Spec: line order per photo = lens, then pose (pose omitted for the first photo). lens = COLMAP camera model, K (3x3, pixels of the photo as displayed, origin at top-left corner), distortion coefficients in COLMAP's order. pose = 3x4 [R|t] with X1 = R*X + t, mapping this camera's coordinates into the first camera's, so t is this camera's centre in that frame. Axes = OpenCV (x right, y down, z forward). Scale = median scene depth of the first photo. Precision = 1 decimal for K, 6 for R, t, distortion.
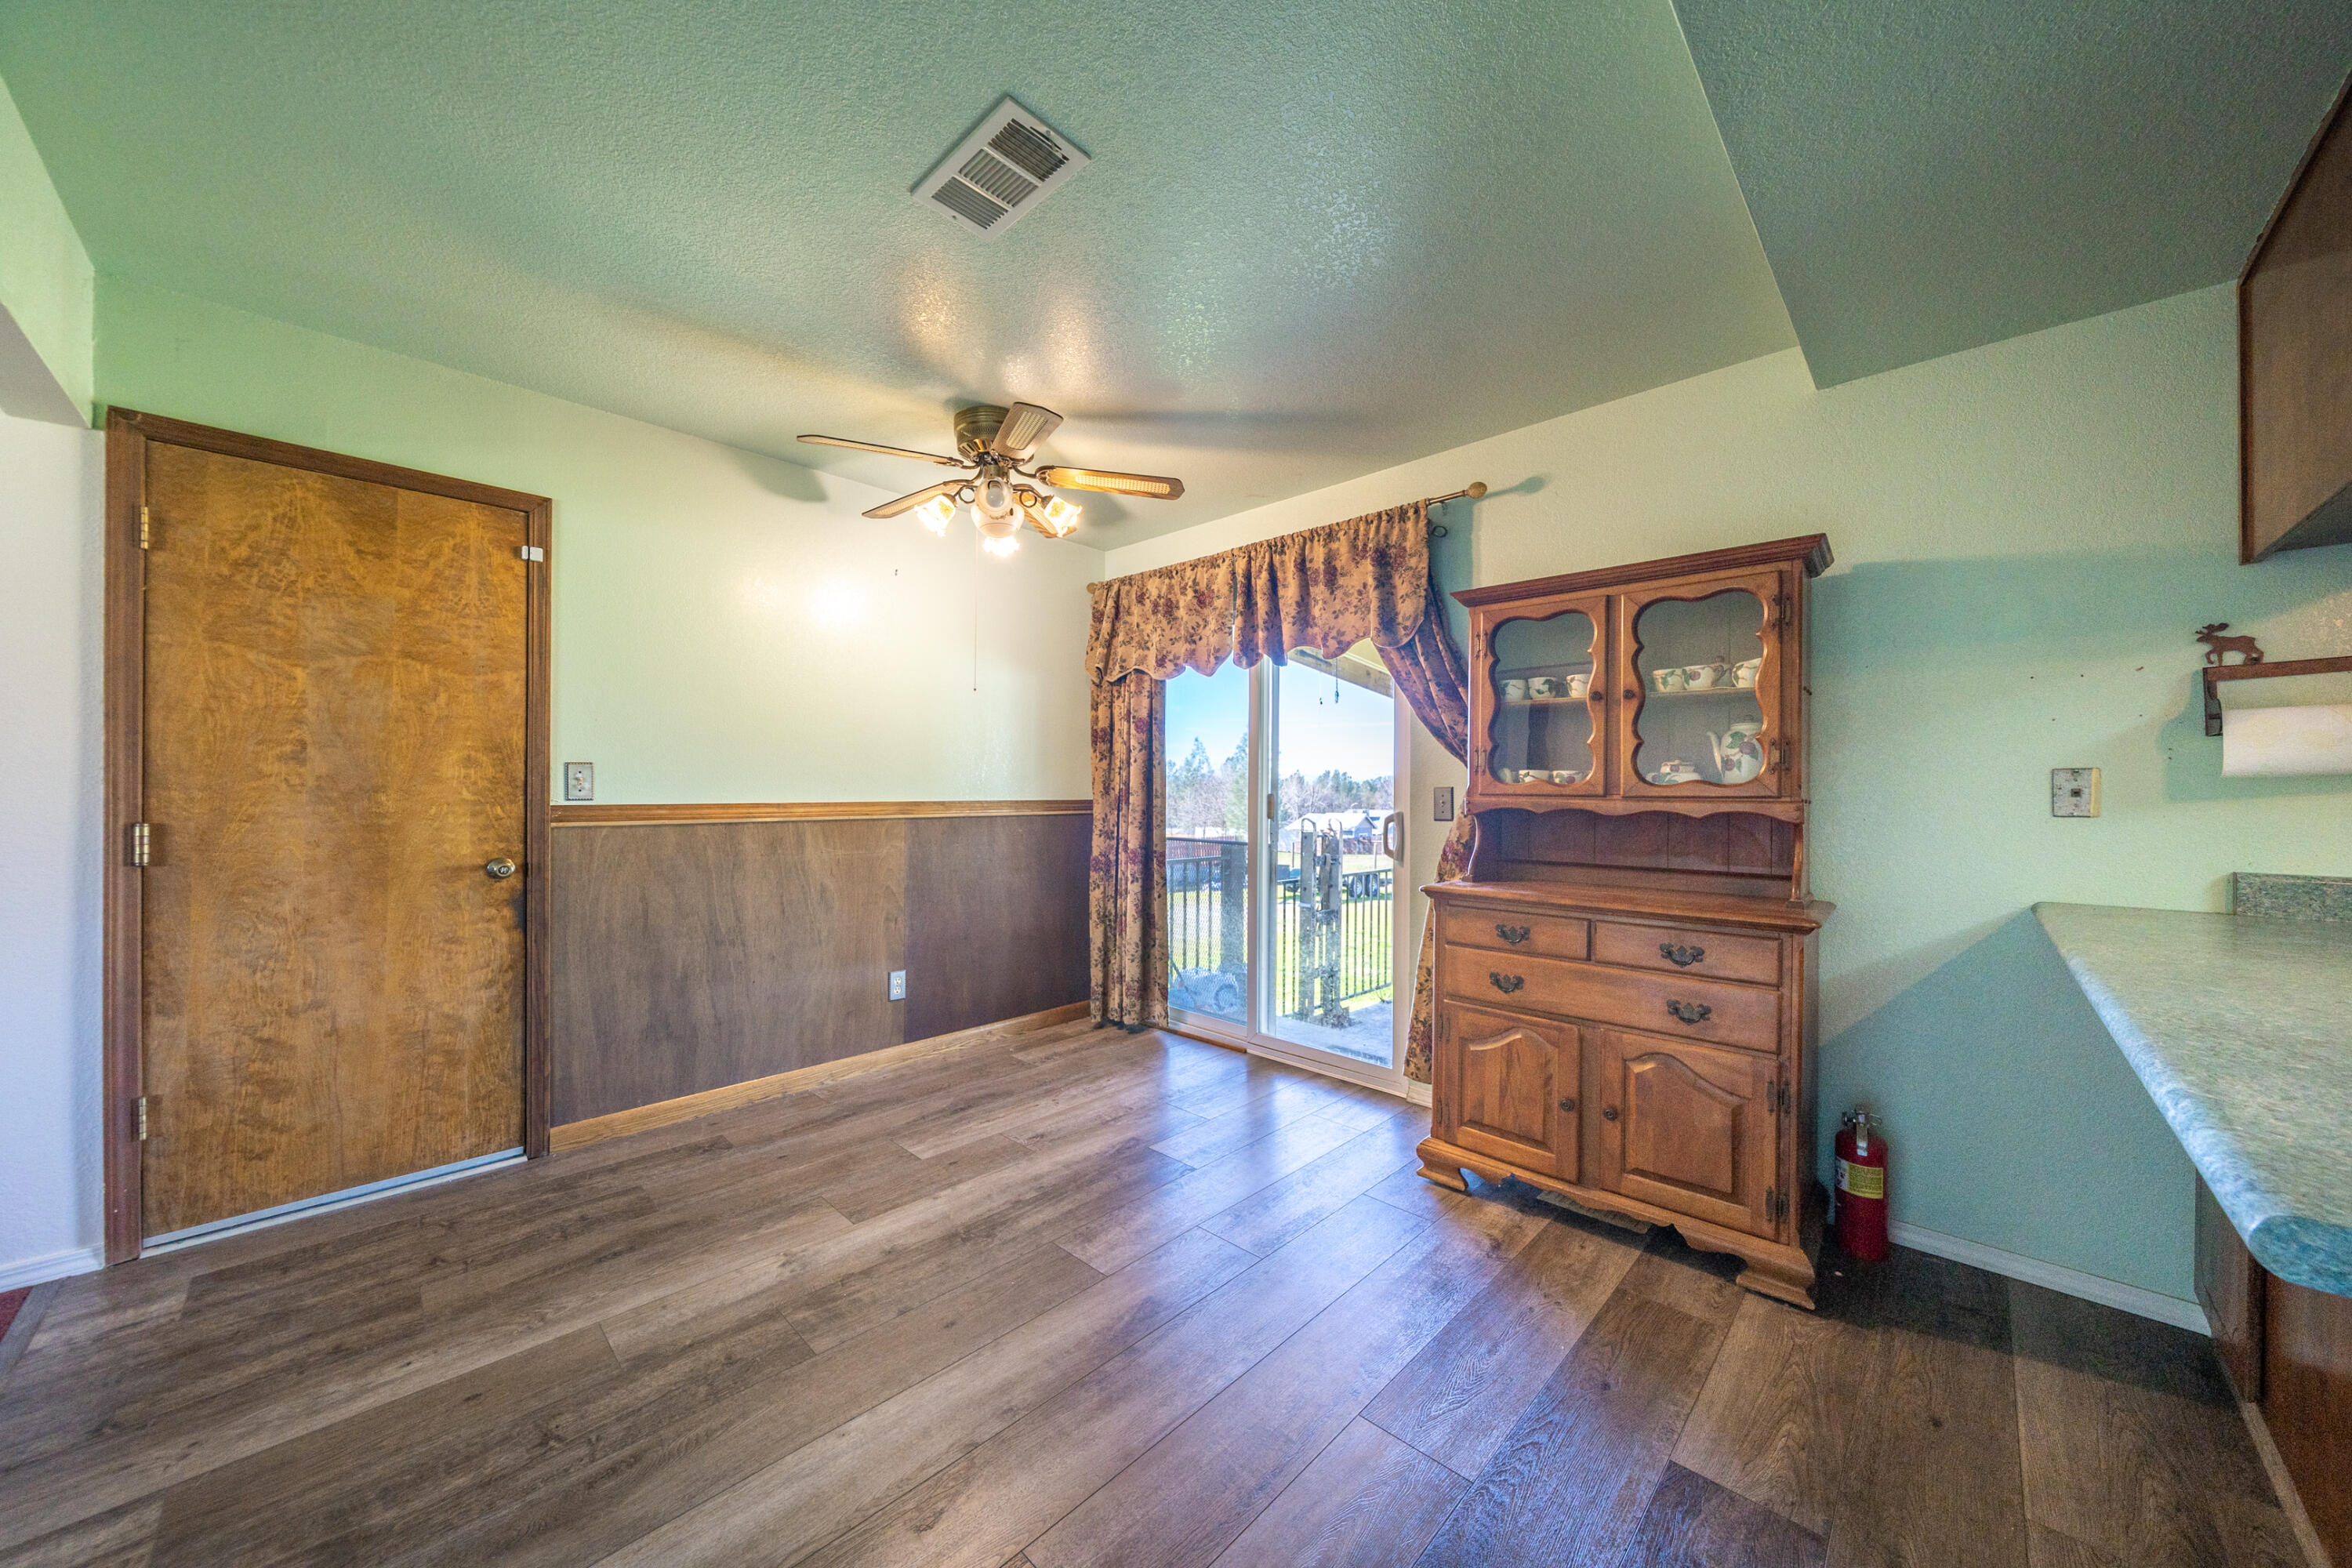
lens RADIAL K [[829.3, 0, 1164.0], [0, 829.3, 790.0], [0, 0, 1]] dist [0.001032, 0.000034]
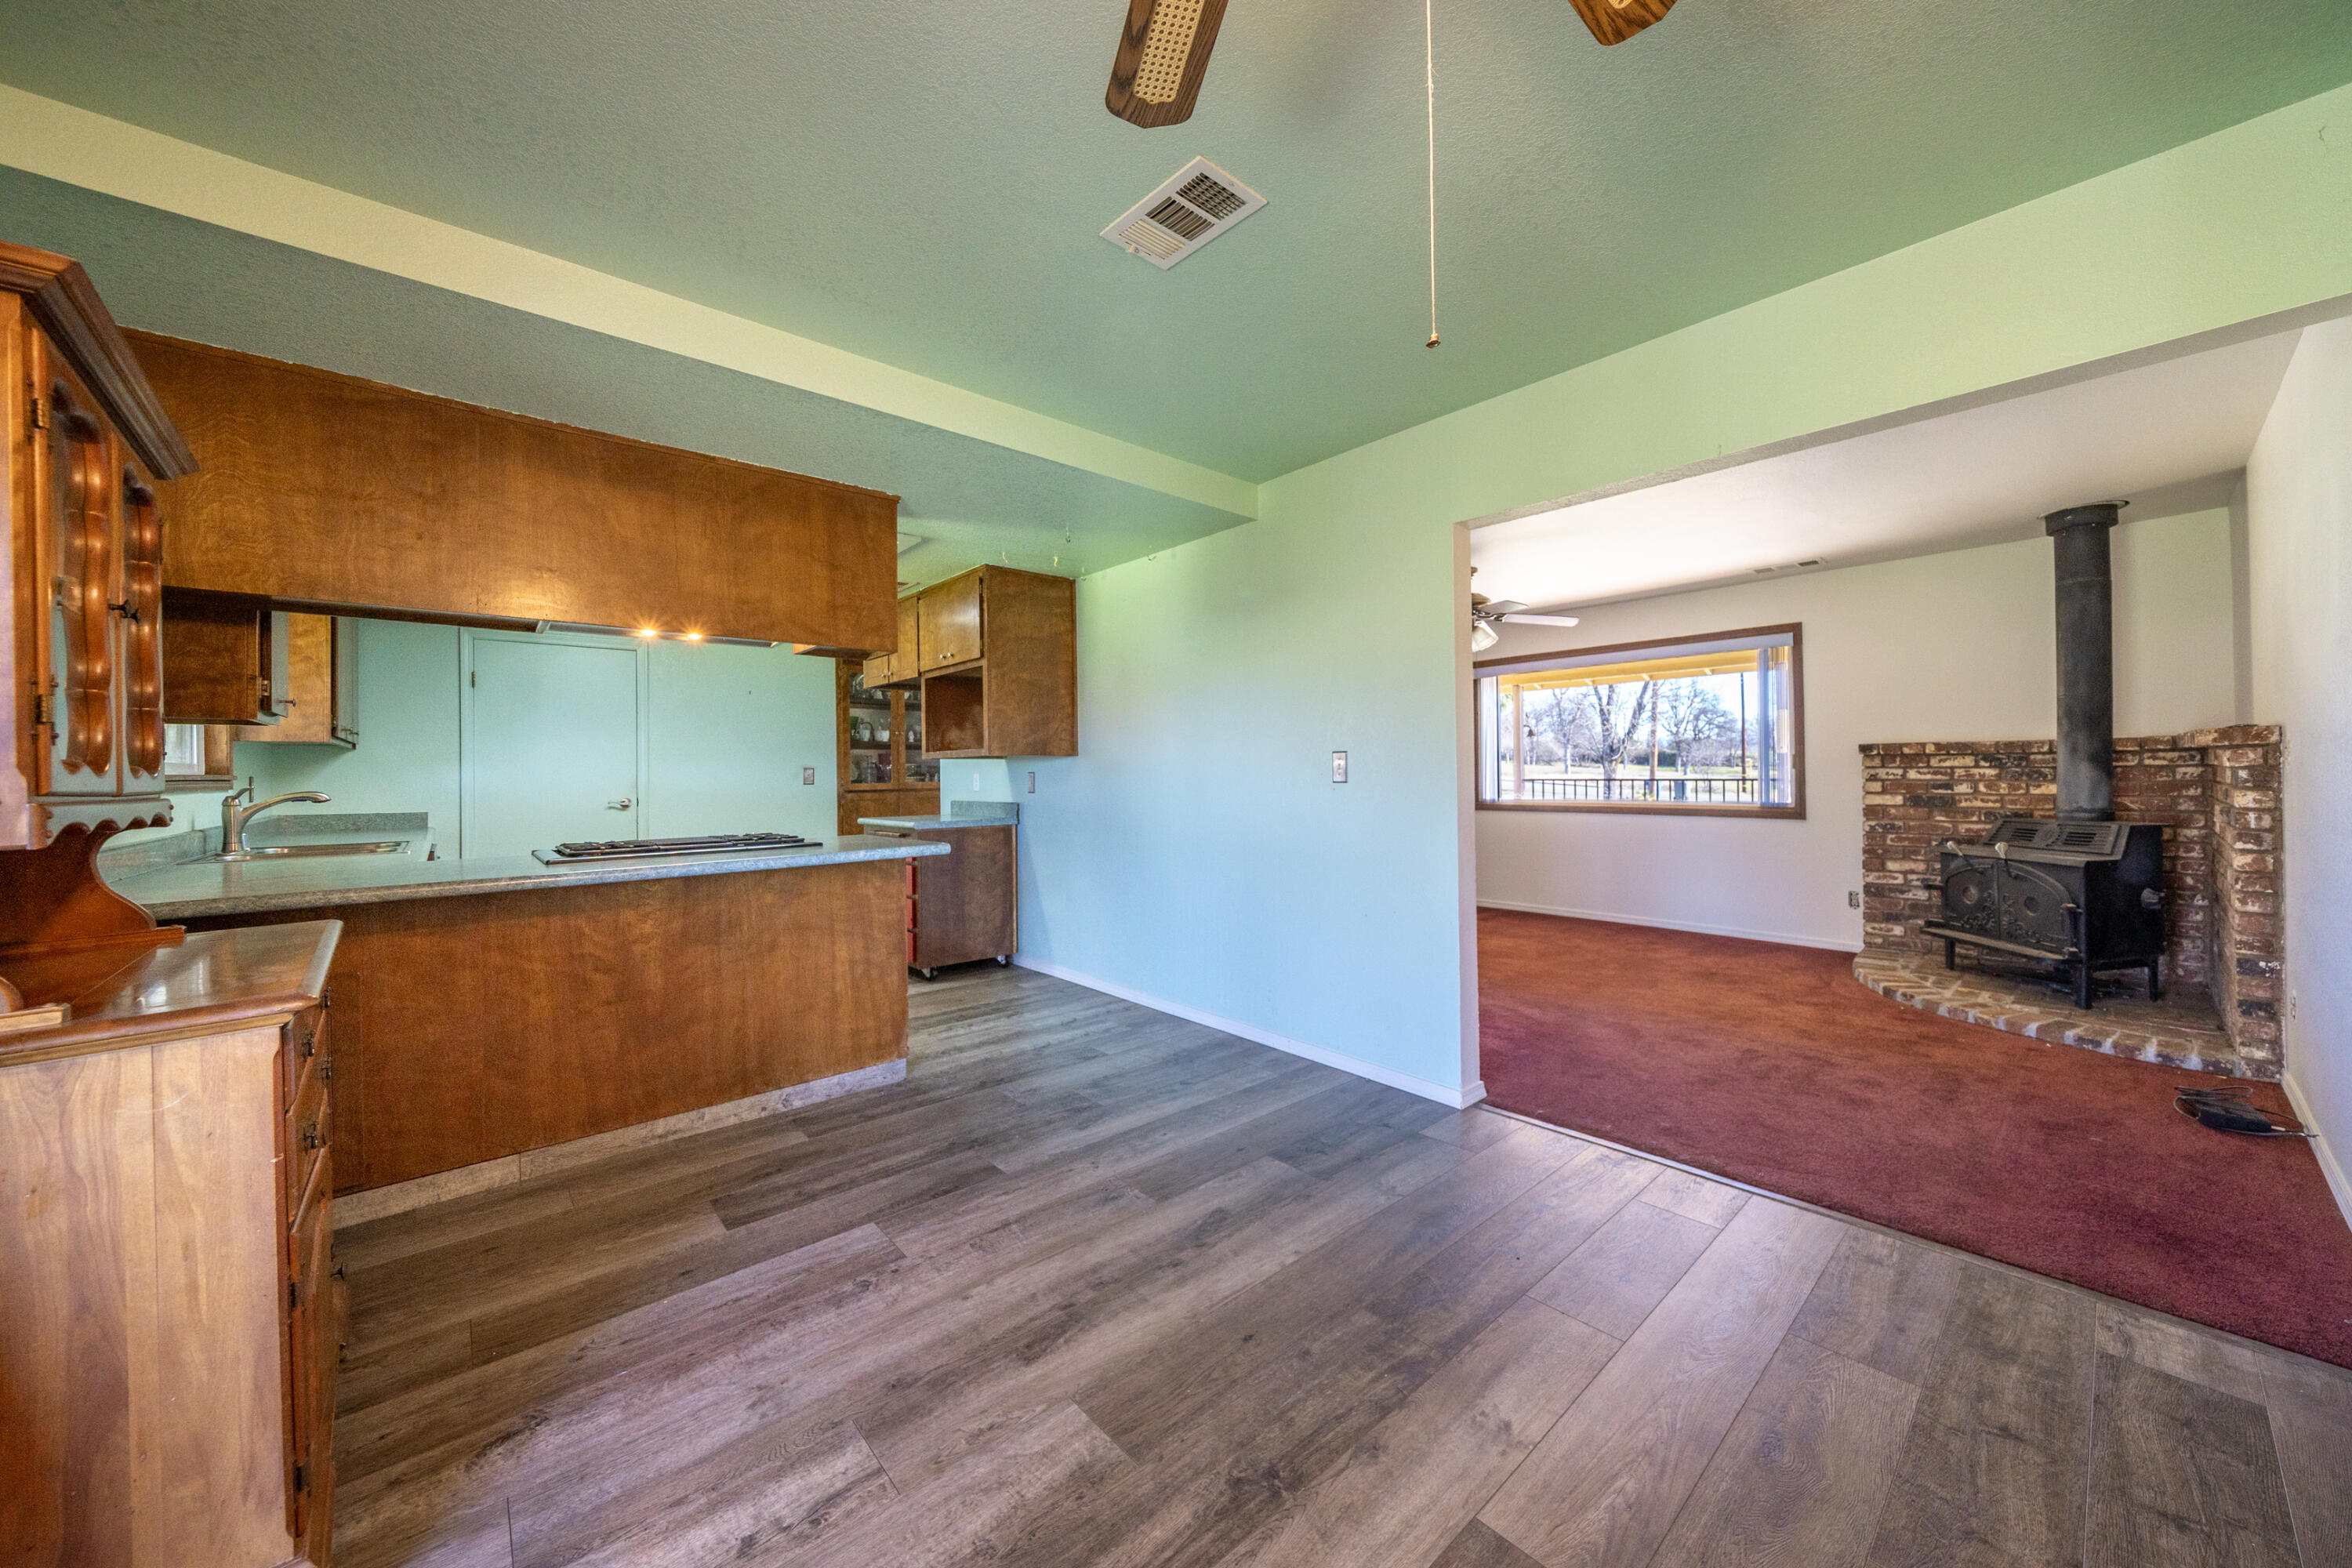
lens RADIAL K [[814.6, 0, 1175.4], [0, 814.6, 777.4], [0, 0, 1]] dist [-0.000010, -0.000006]
pose [[-0.994711, 0.007735, 0.102419, -0.264354], [0.007642, 0.999970, -0.001299, 0.006439], [-0.102426, -0.000510, -0.994741, 1.852232]]
